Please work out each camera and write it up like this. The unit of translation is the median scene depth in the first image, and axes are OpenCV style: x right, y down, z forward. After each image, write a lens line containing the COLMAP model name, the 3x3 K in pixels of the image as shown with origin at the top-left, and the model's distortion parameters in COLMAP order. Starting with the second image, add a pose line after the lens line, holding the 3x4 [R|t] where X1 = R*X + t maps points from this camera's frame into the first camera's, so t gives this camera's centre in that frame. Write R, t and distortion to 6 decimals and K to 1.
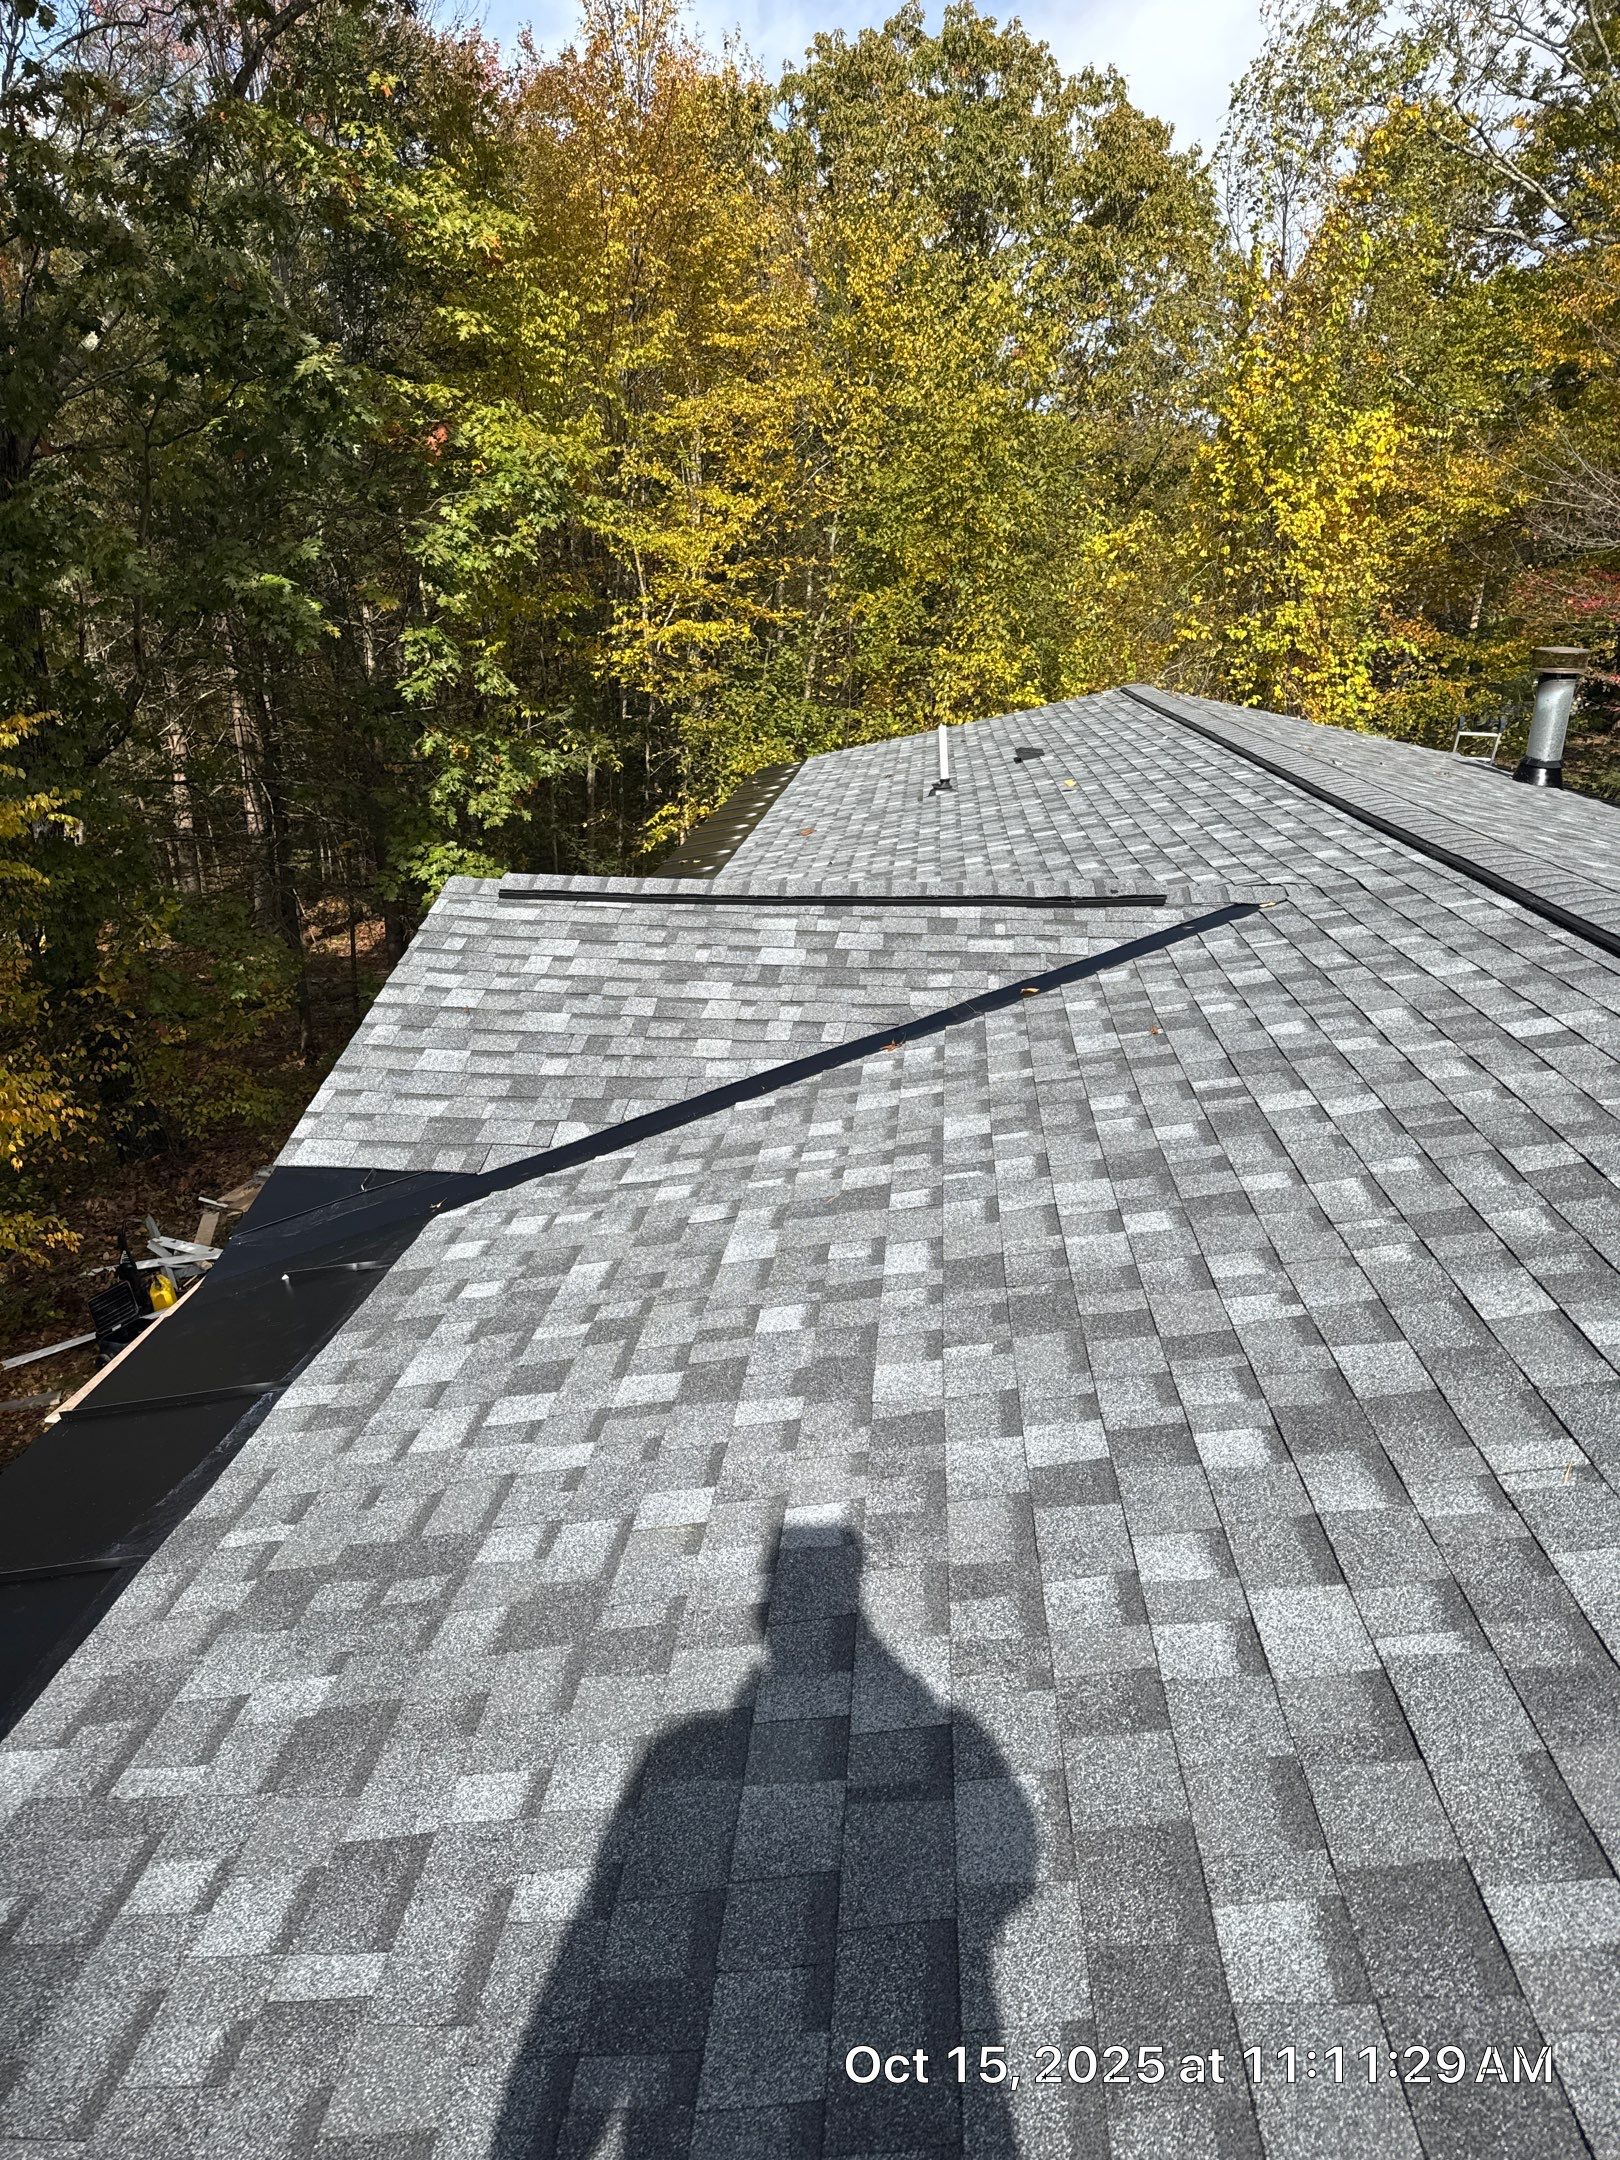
lens RADIAL K [[1833.9, 0, 810.0], [0, 1833.9, 1080.0], [0, 0, 1]] dist [0.085697, -0.164324]
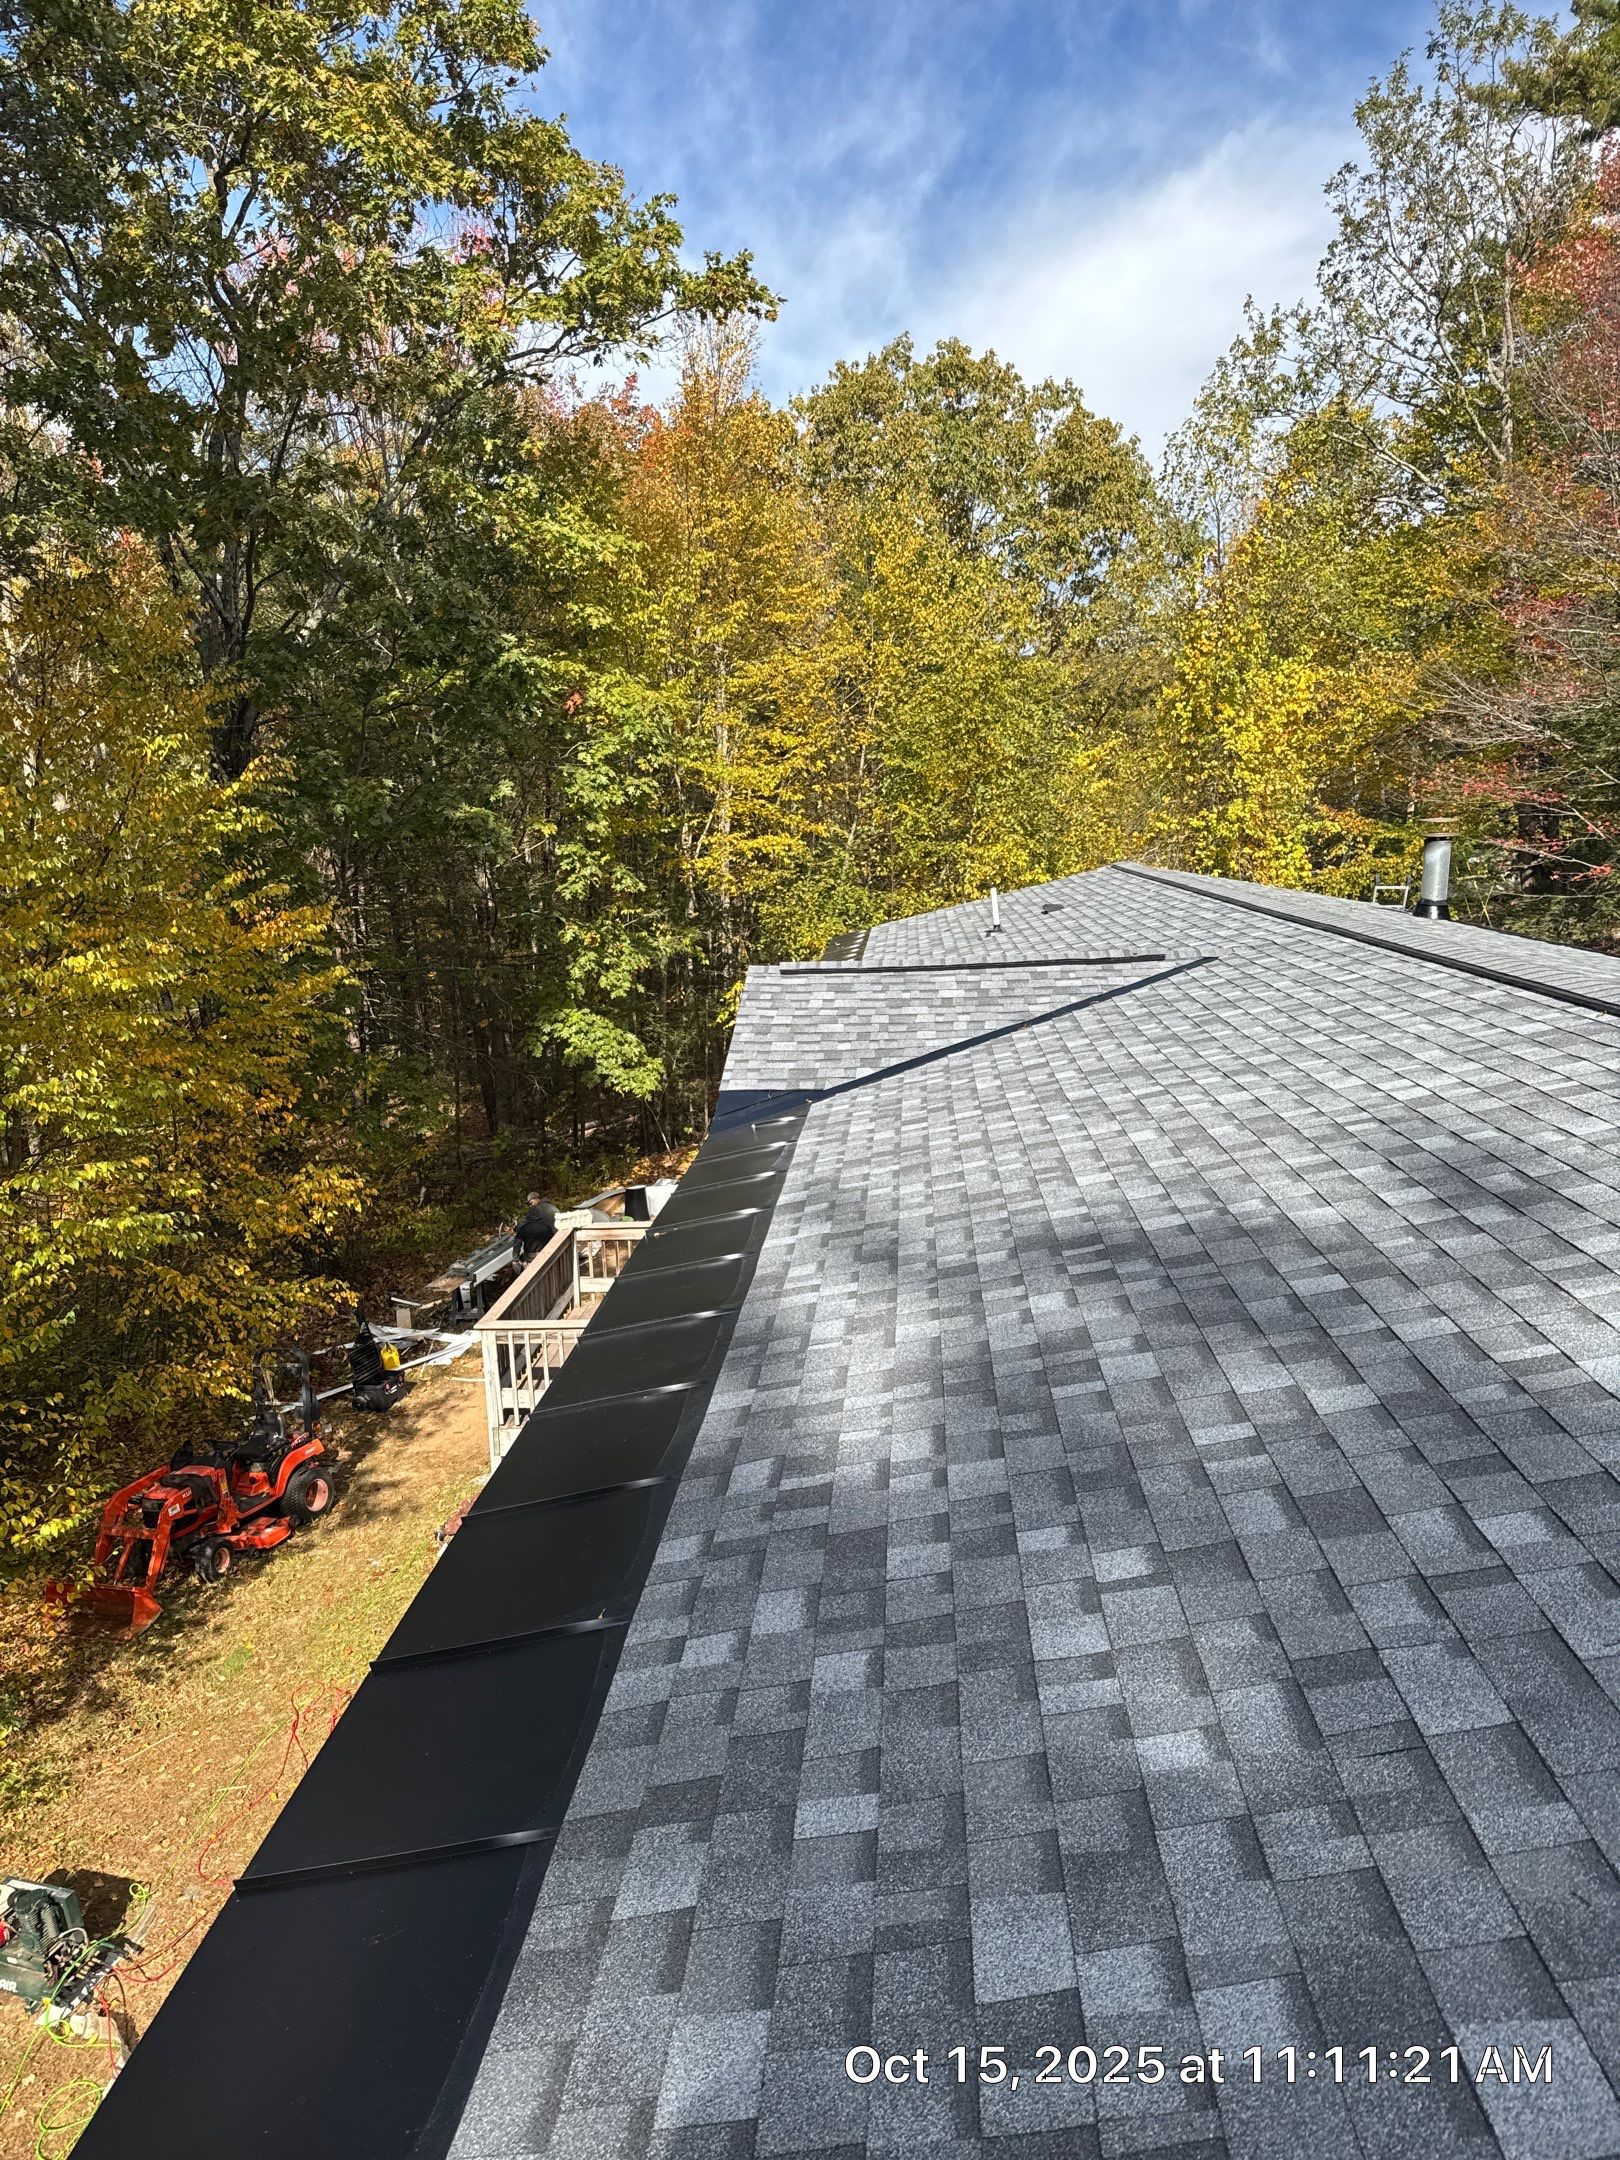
lens RADIAL K [[1833.9, 0, 810.0], [0, 1833.9, 1080.0], [0, 0, 1]] dist [0.085697, -0.164324]
pose [[0.999035, -0.043136, 0.008316, -0.058672], [0.043804, 0.992486, -0.114247, 0.073064], [-0.003326, 0.114501, 0.993418, -0.259419]]
